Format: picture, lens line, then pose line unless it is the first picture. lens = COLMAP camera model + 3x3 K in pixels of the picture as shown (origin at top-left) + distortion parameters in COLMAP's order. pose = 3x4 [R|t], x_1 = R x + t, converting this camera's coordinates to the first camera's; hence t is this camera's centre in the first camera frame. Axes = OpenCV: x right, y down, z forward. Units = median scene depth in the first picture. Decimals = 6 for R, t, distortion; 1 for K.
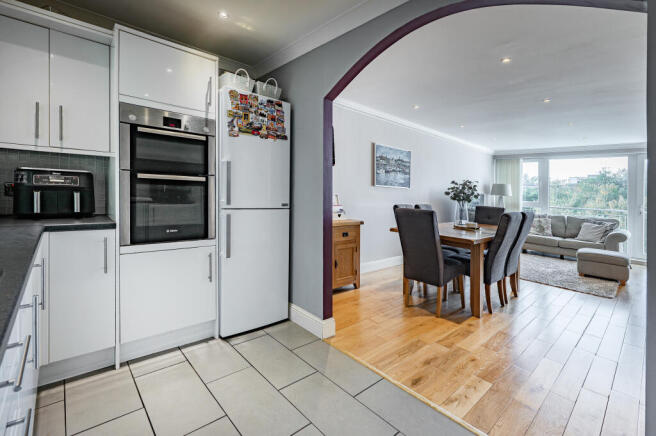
lens RADIAL K [[305.2, 0, 317.6], [0, 305.2, 181.5], [0, 0, 1]] dist [0.000787, 0.000757]
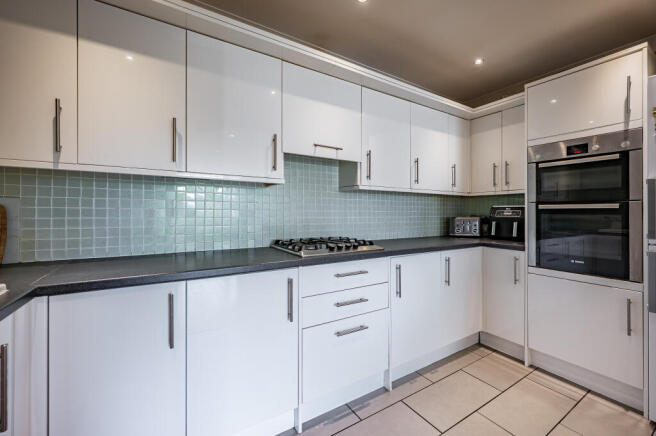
lens RADIAL K [[270.6, 0, 337.3], [0, 270.6, 214.0], [0, 0, 1]] dist [-0.001489, -0.000071]
pose [[-0.155598, -0.032446, -0.987287, 0.269521], [0.018822, 0.999182, -0.035803, 0.015026], [0.987641, -0.024154, -0.154860, 0.215146]]
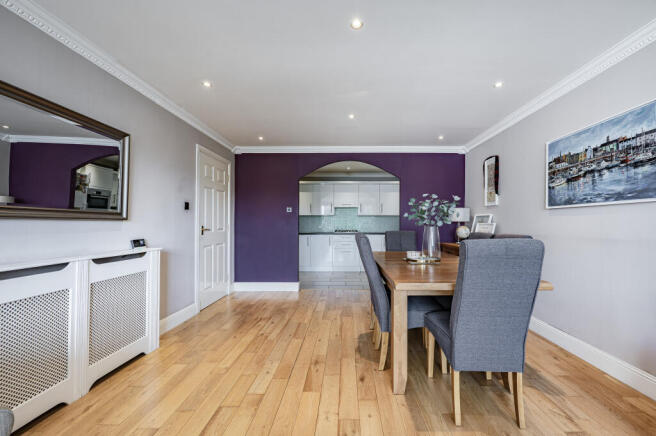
lens RADIAL K [[270.6, 0, 336.5], [0, 270.6, 227.7], [0, 0, 1]] dist [-0.001489, -0.000071]
pose [[-0.696491, -0.031856, -0.716858, 1.100819], [-0.006254, 0.999246, -0.038329, 0.097108], [0.717539, -0.022212, -0.696165, 1.300760]]
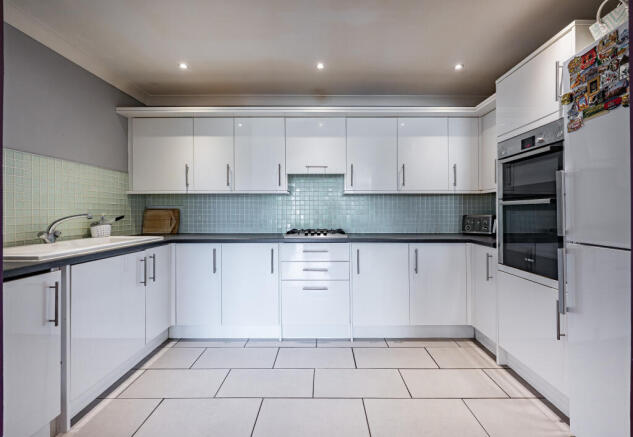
lens RADIAL K [[262.0, 0, 325.3], [0, 262.0, 214.2], [0, 0, 1]] dist [-0.000467, 0.000053]
pose [[-0.668278, -0.032592, -0.743197, 0.293067], [-0.001581, 0.999100, -0.042393, 0.032490], [0.743910, -0.027155, -0.667728, 0.599617]]
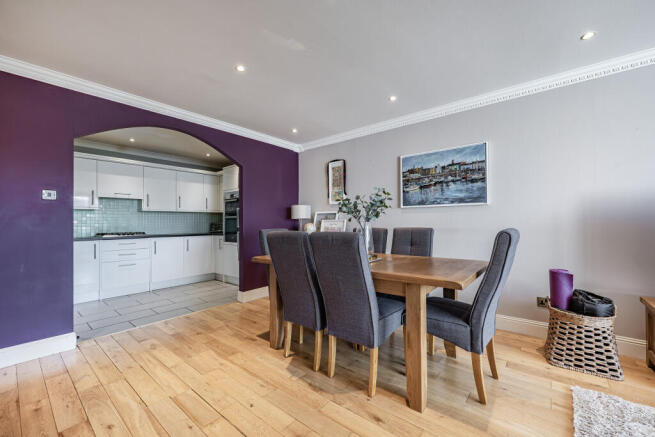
lens RADIAL K [[274.2, 0, 333.5], [0, 274.2, 222.0], [0, 0, 1]] dist [-0.000603, -0.000117]
pose [[0.140530, -0.046431, -0.988987, 1.089328], [0.048052, 0.998042, -0.040028, 0.090369], [0.988910, -0.041898, 0.142486, 0.851435]]
